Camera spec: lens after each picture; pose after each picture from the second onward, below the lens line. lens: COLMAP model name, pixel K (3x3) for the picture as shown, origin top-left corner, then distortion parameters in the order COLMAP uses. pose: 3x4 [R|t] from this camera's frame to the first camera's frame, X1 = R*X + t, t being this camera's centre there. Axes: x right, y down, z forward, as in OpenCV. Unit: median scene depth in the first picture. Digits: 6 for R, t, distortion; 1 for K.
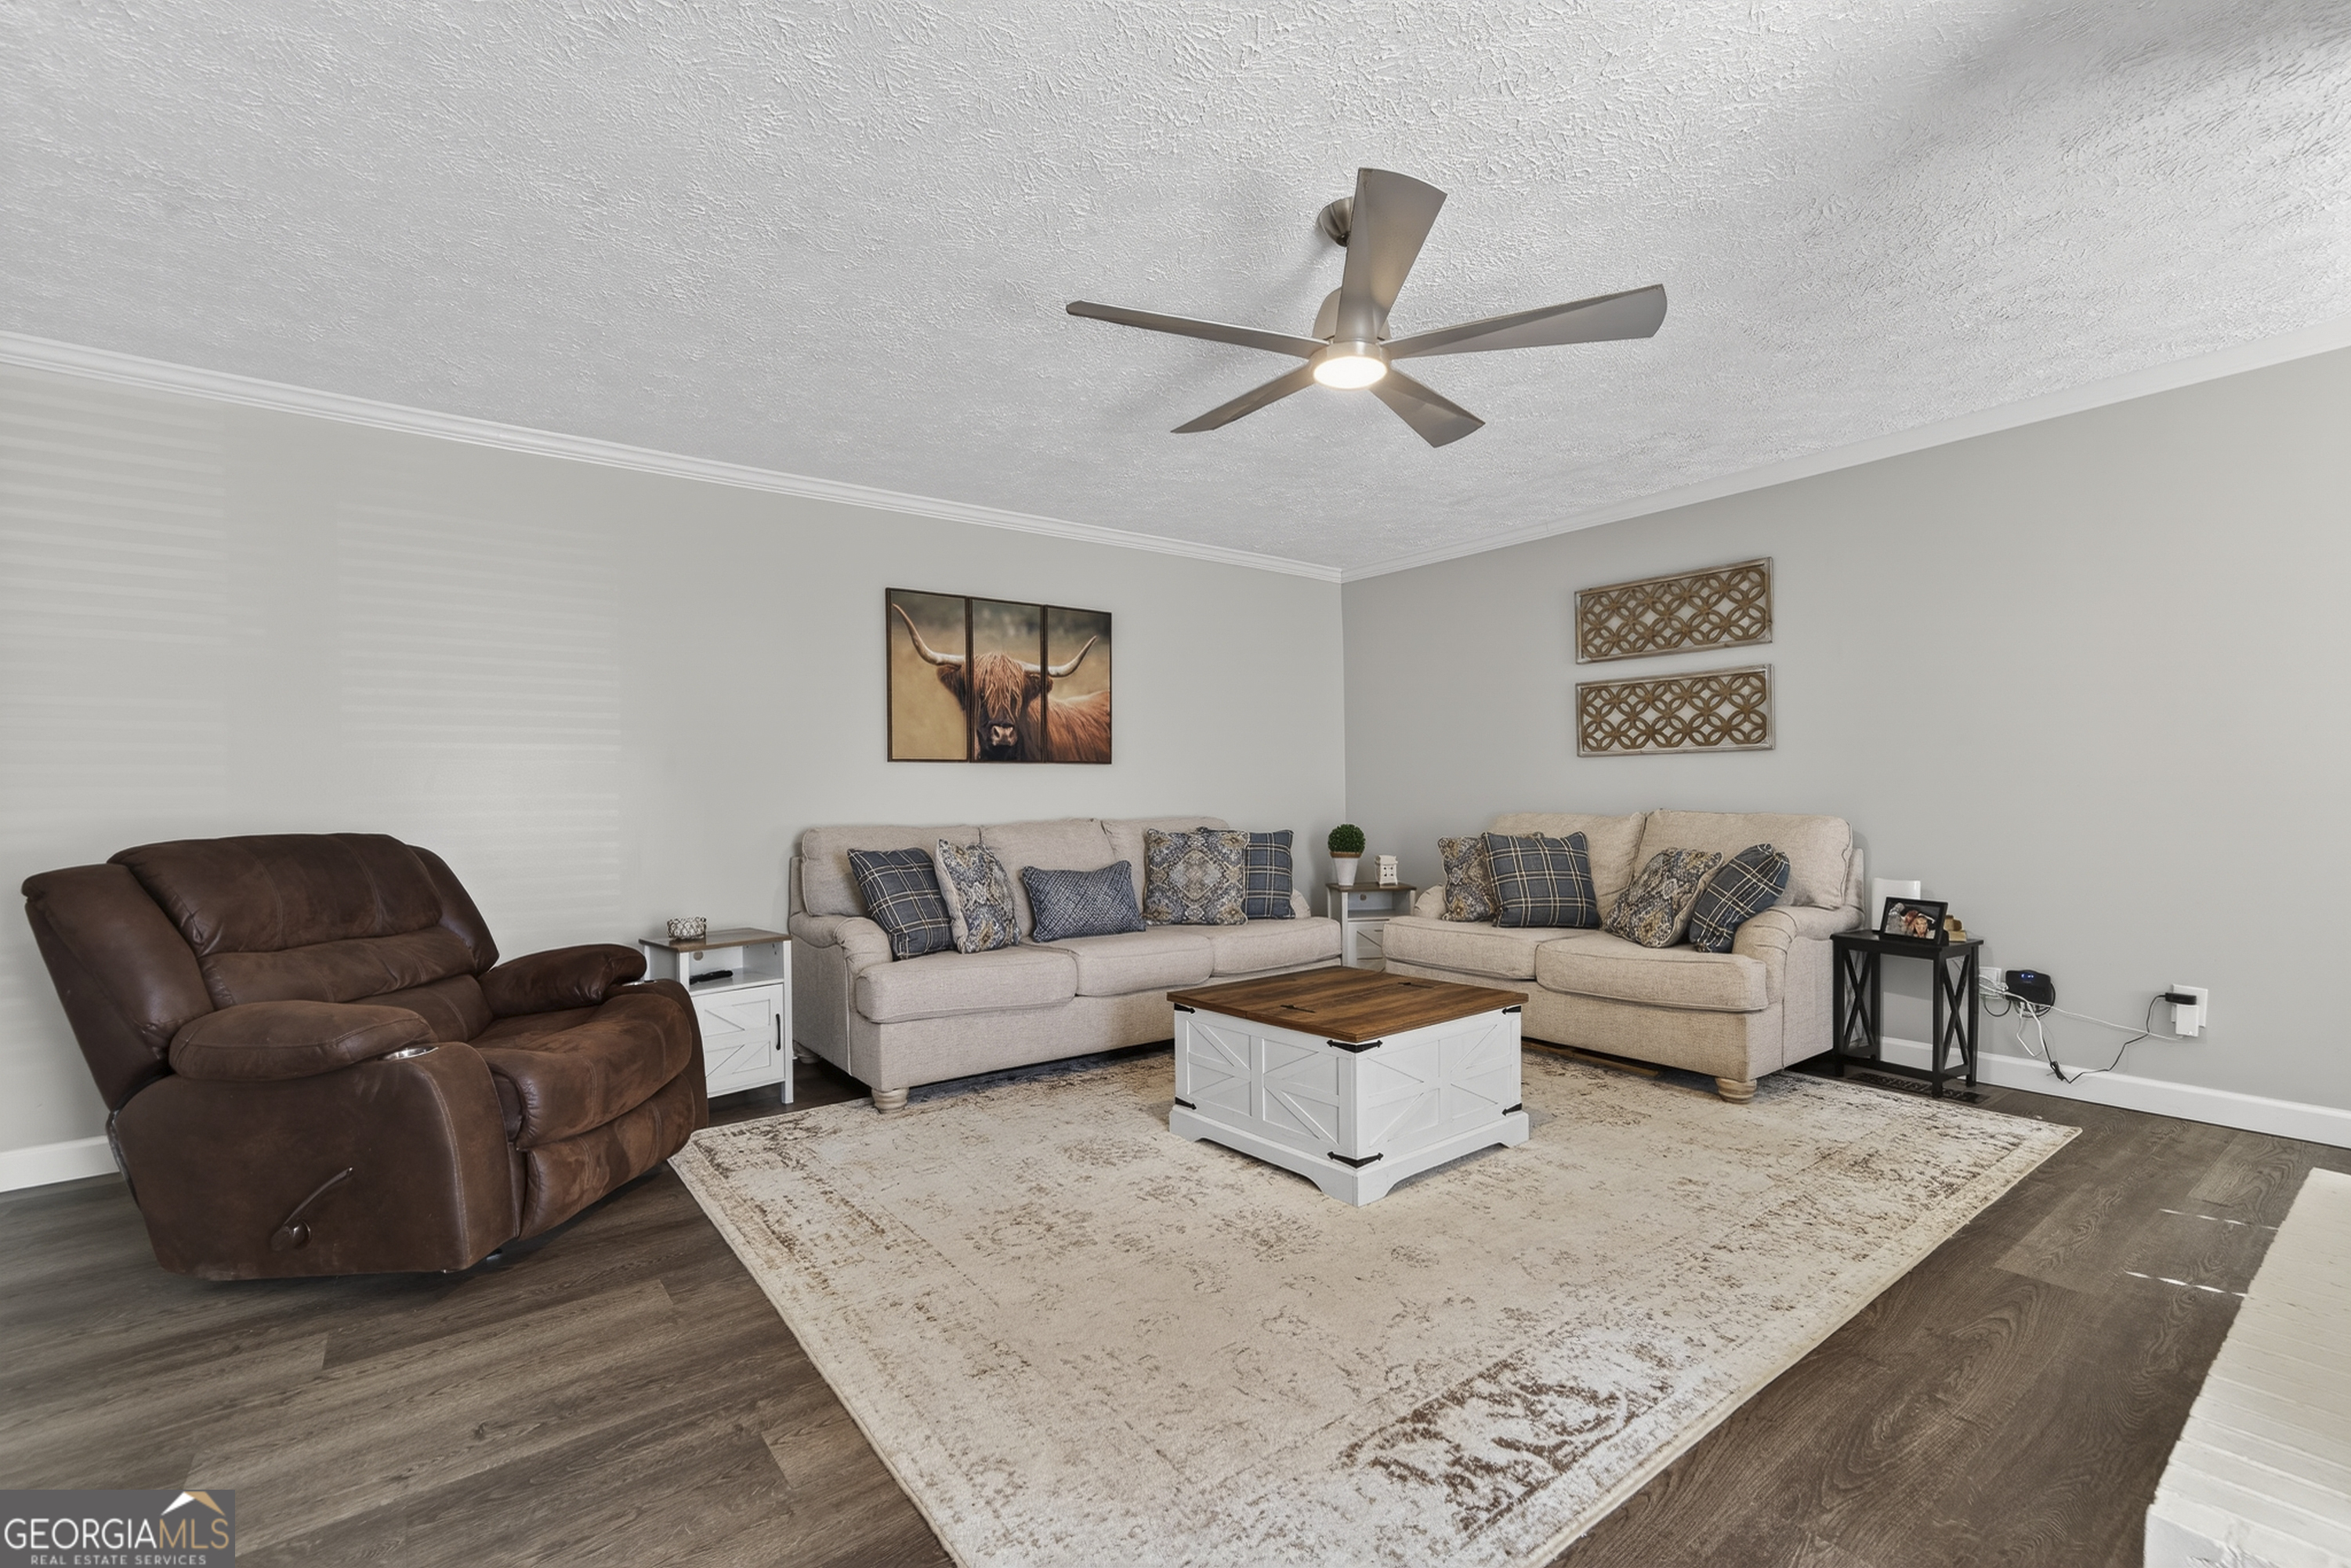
lens RADIAL K [[1000.3, 0, 1127.4], [0, 1000.3, 825.8], [0, 0, 1]] dist [-0.003894, 0.000093]
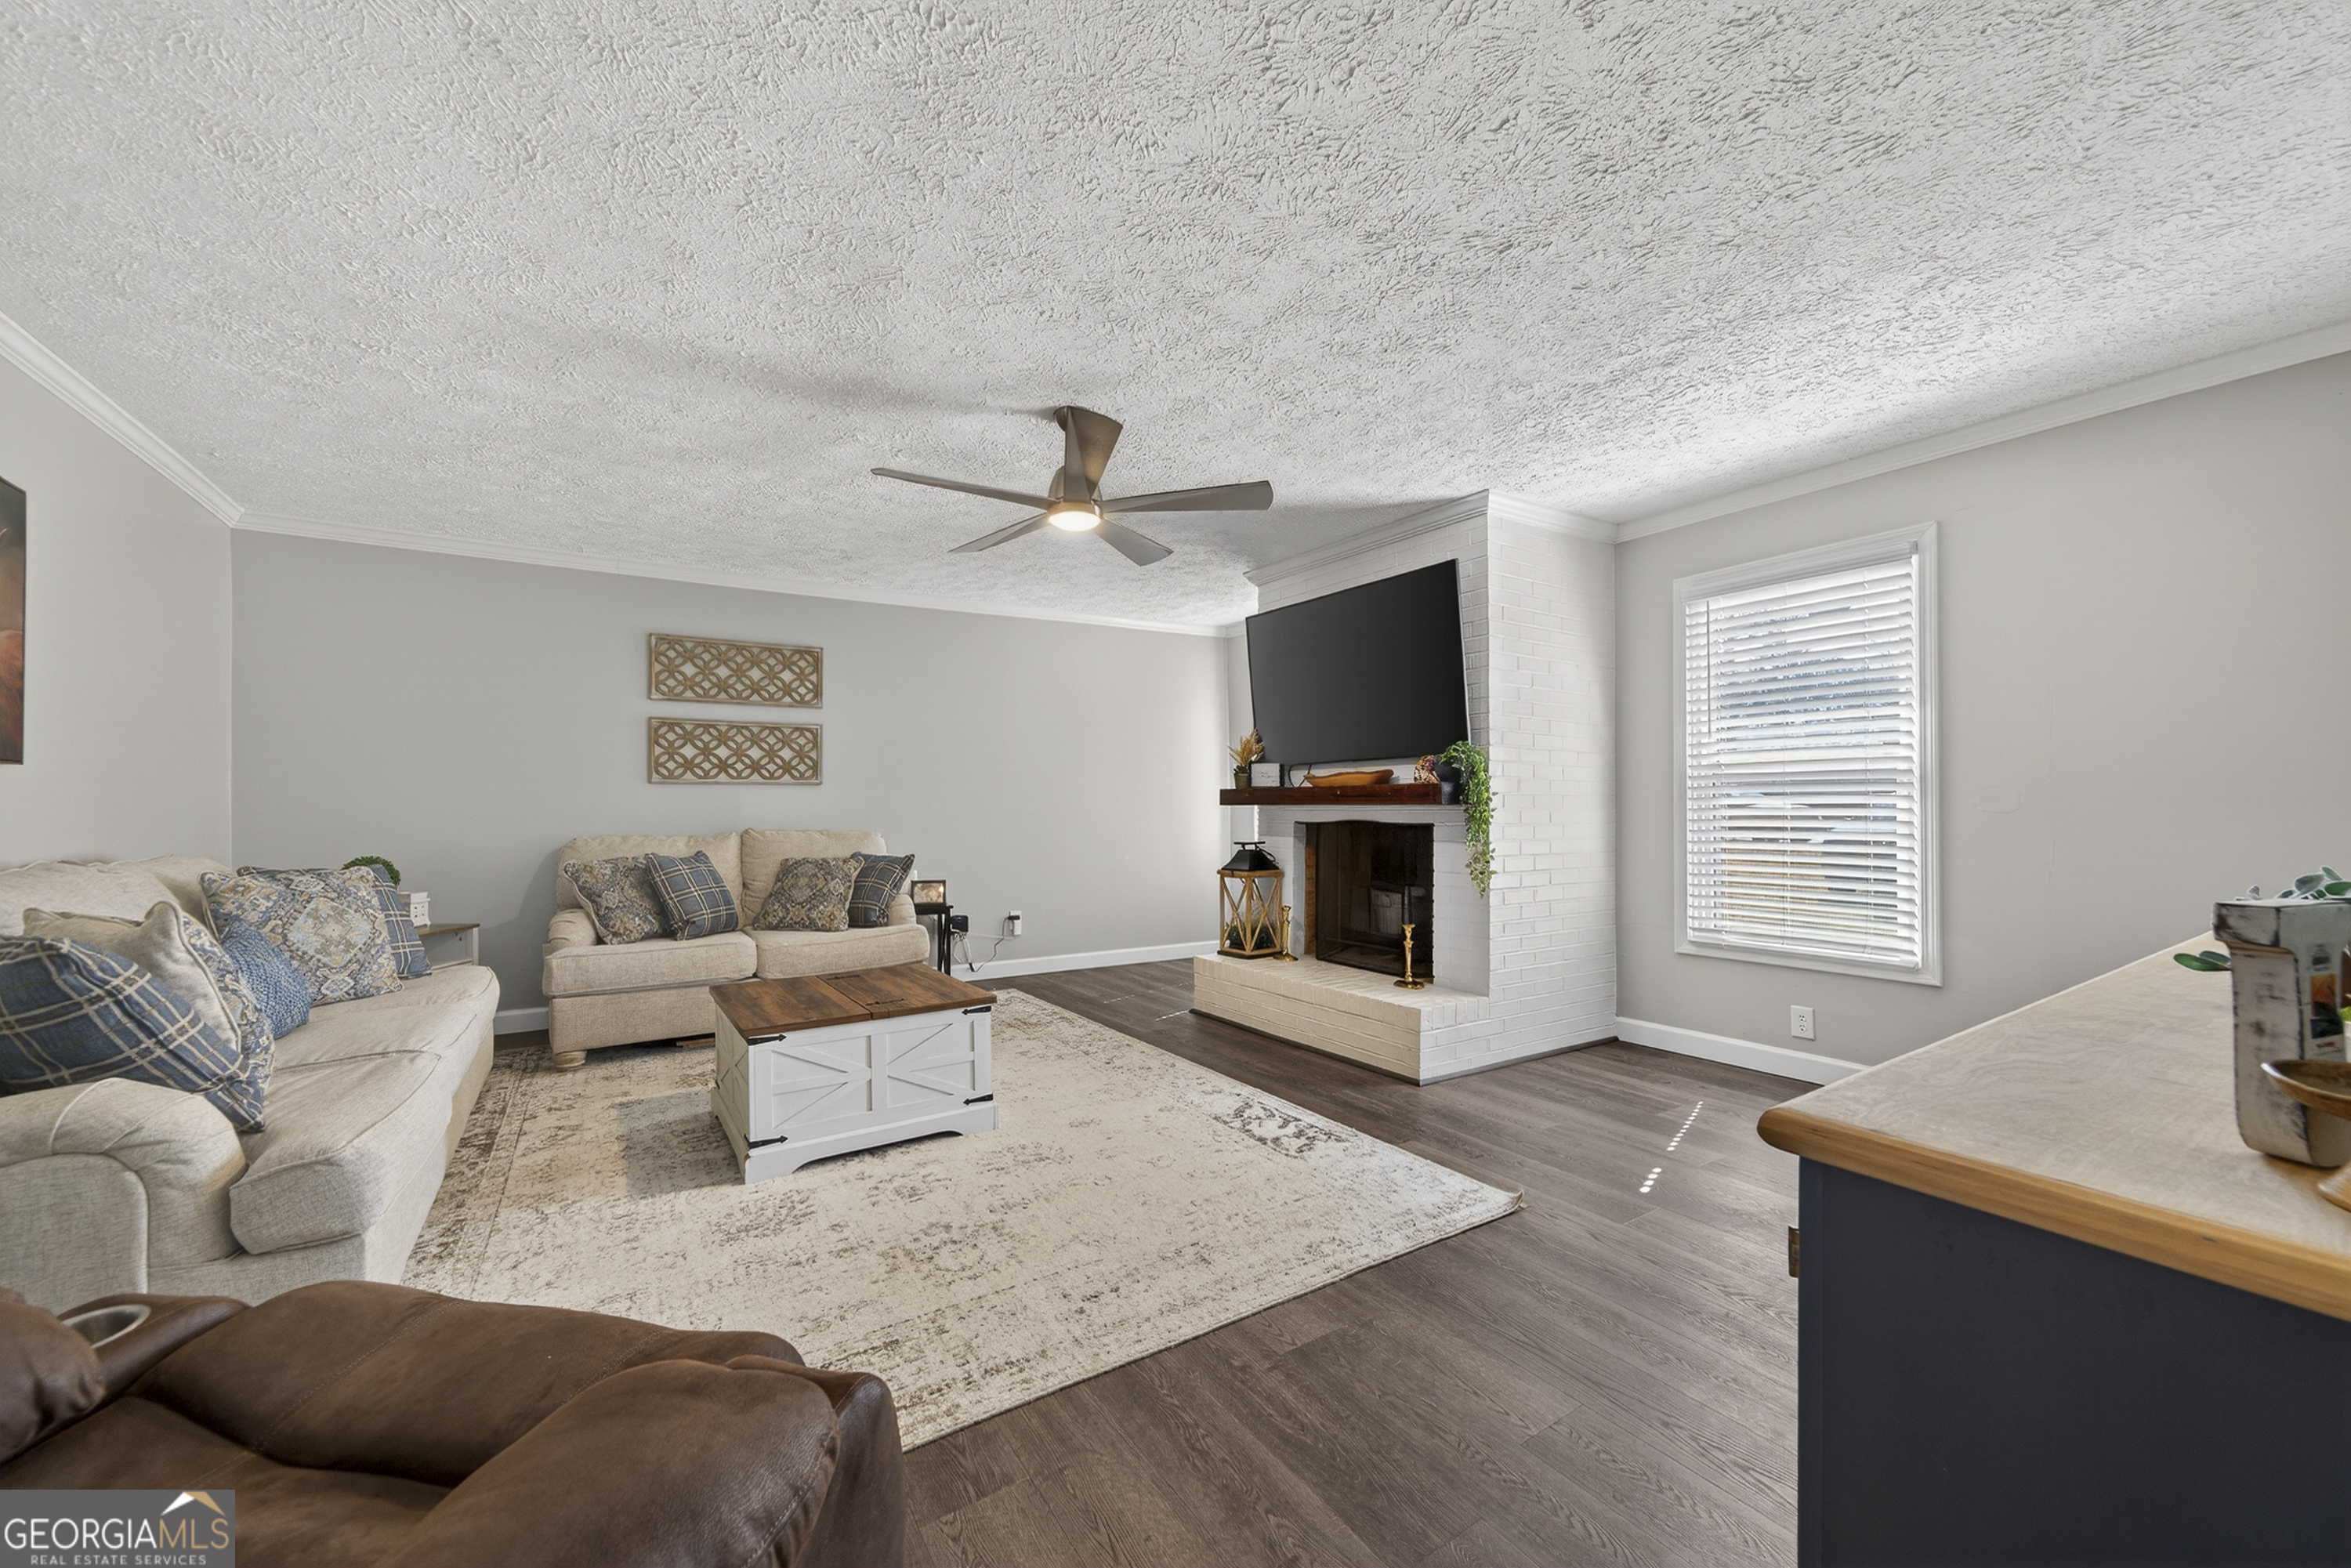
lens RADIAL K [[933.6, 0, 1176.2], [0, 933.6, 791.6], [0, 0, 1]] dist [-0.028132, 0.000865]
pose [[0.043434, 0.032945, 0.998513, -0.588180], [0.042284, 0.998500, -0.034784, -0.000955], [-0.998161, 0.043732, 0.041976, 0.424447]]
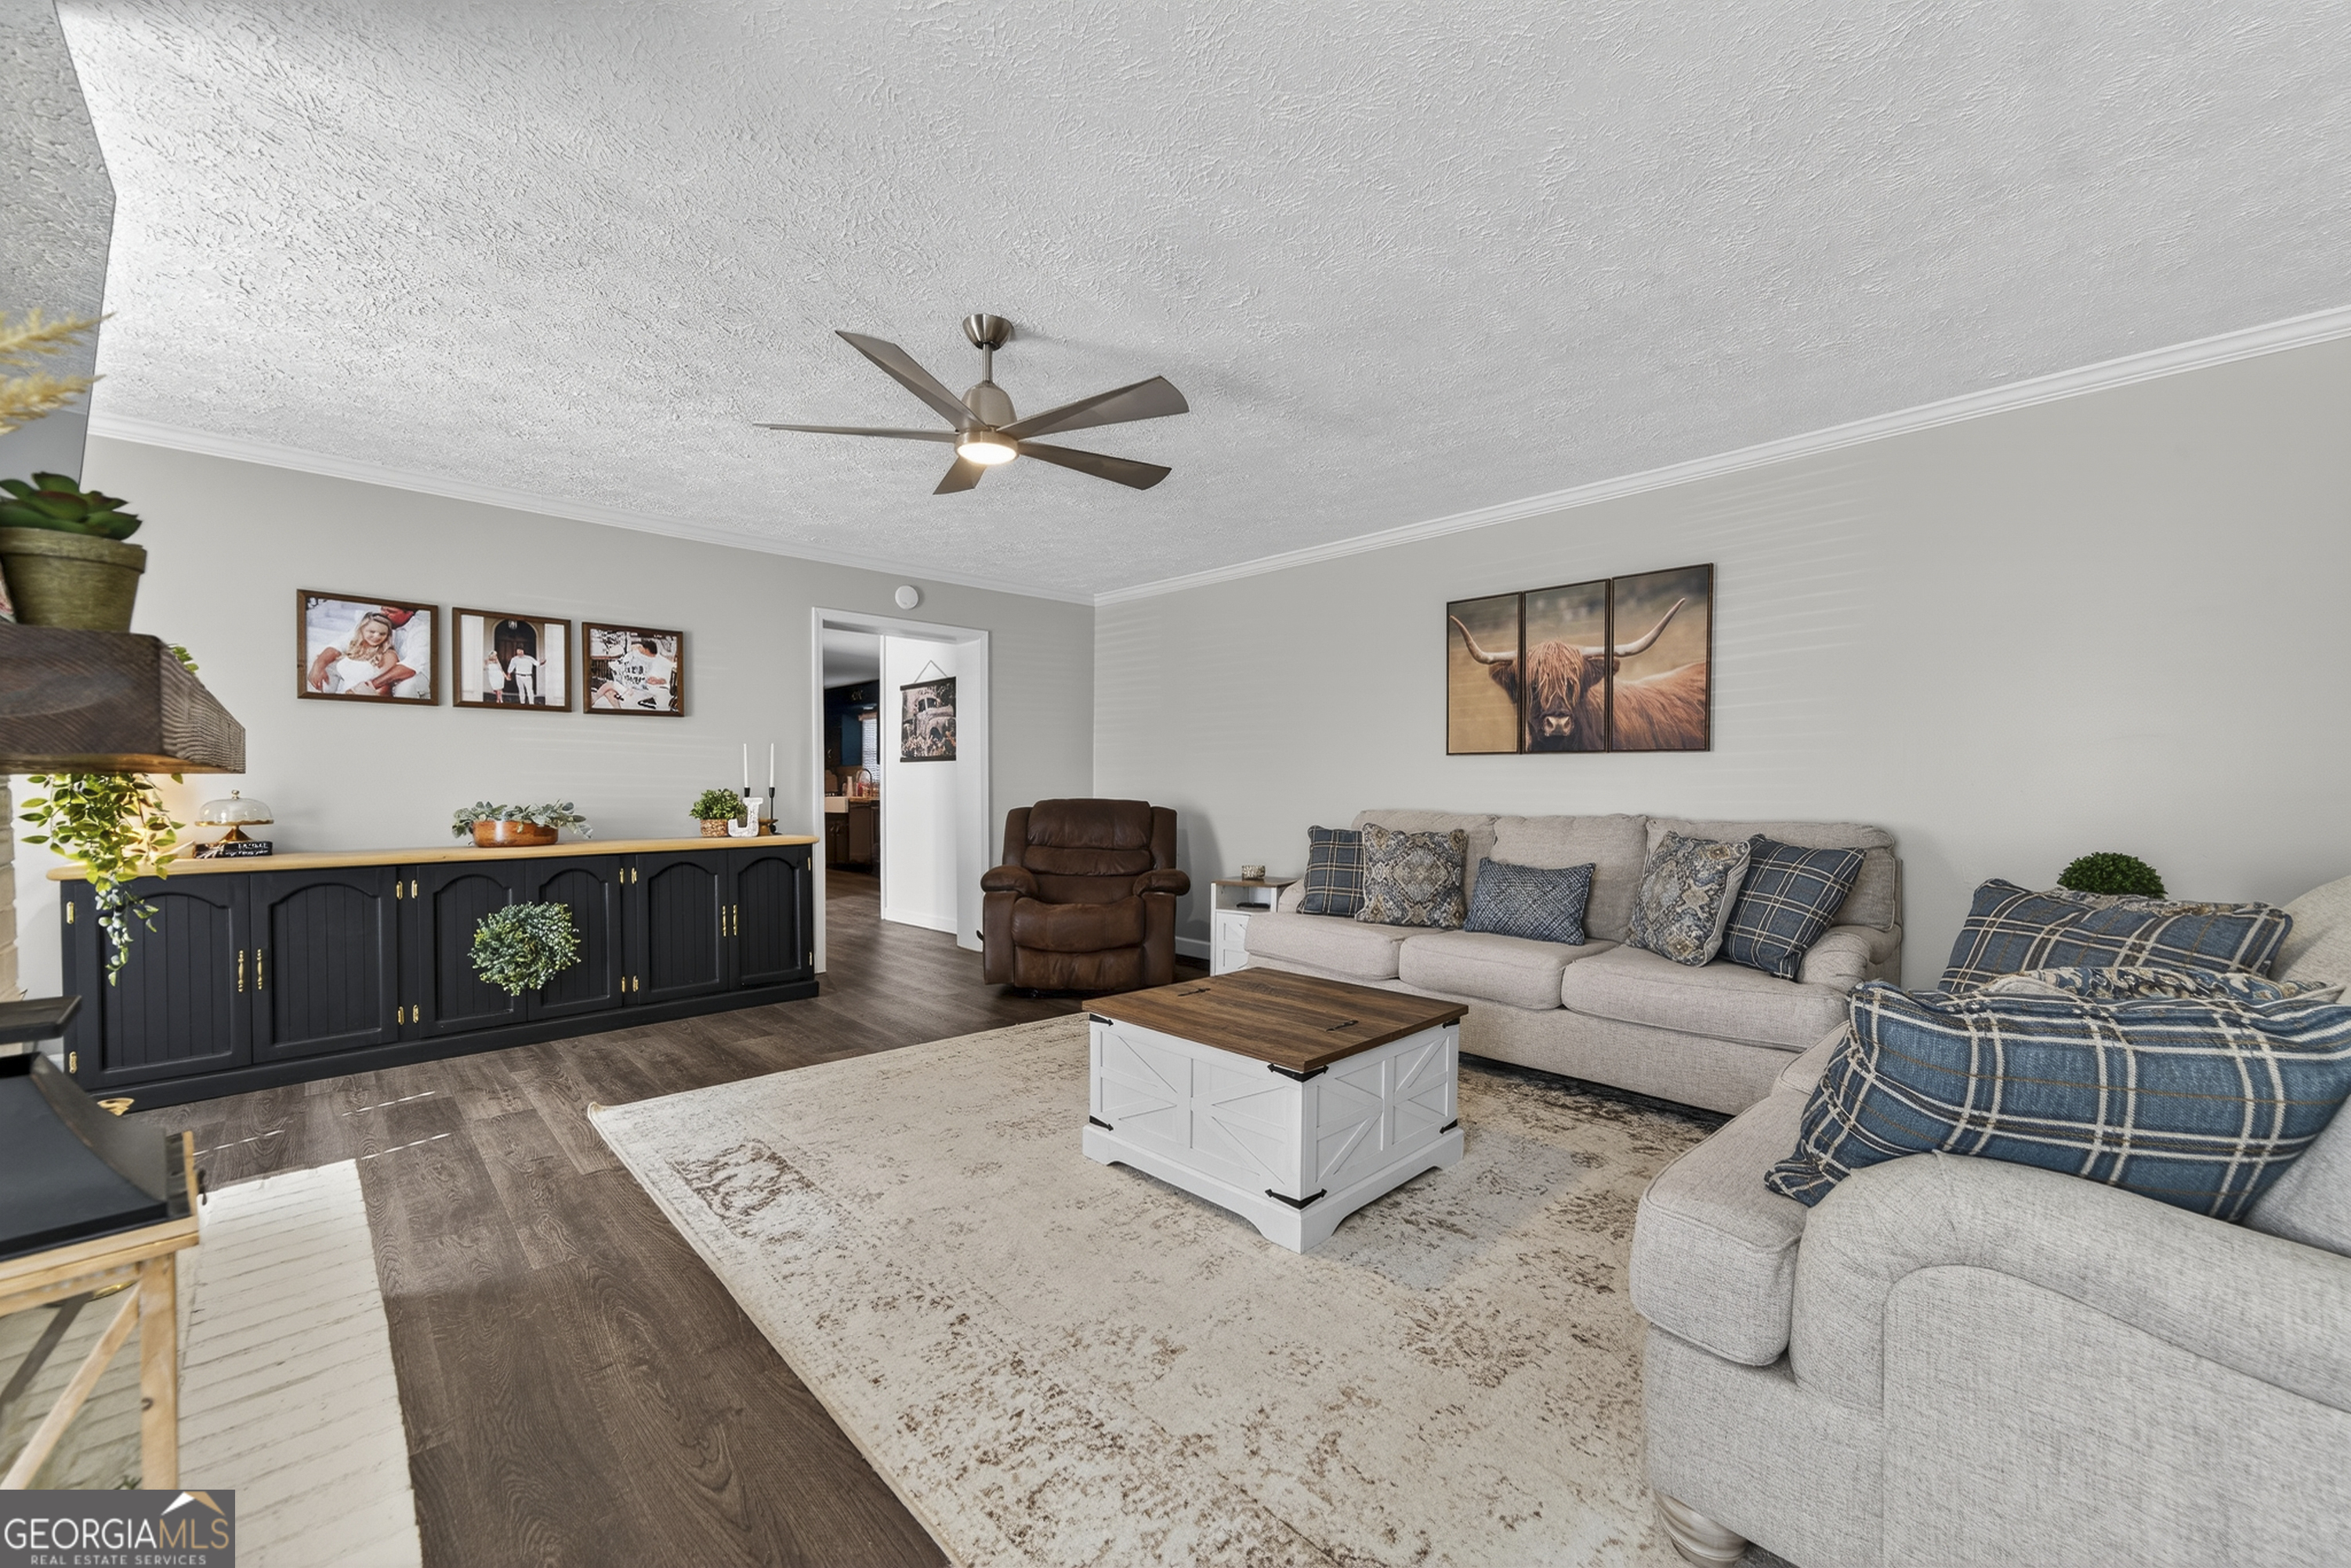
lens RADIAL K [[887.1, 0, 1175.5], [0, 887.1, 784.0], [0, 0, 1]] dist [-0.000894, -0.000291]
pose [[0.157729, 0.015196, -0.987365, 0.735681], [-0.046377, 0.998892, 0.007964, -0.026658], [0.986393, 0.044535, 0.158259, 0.560532]]
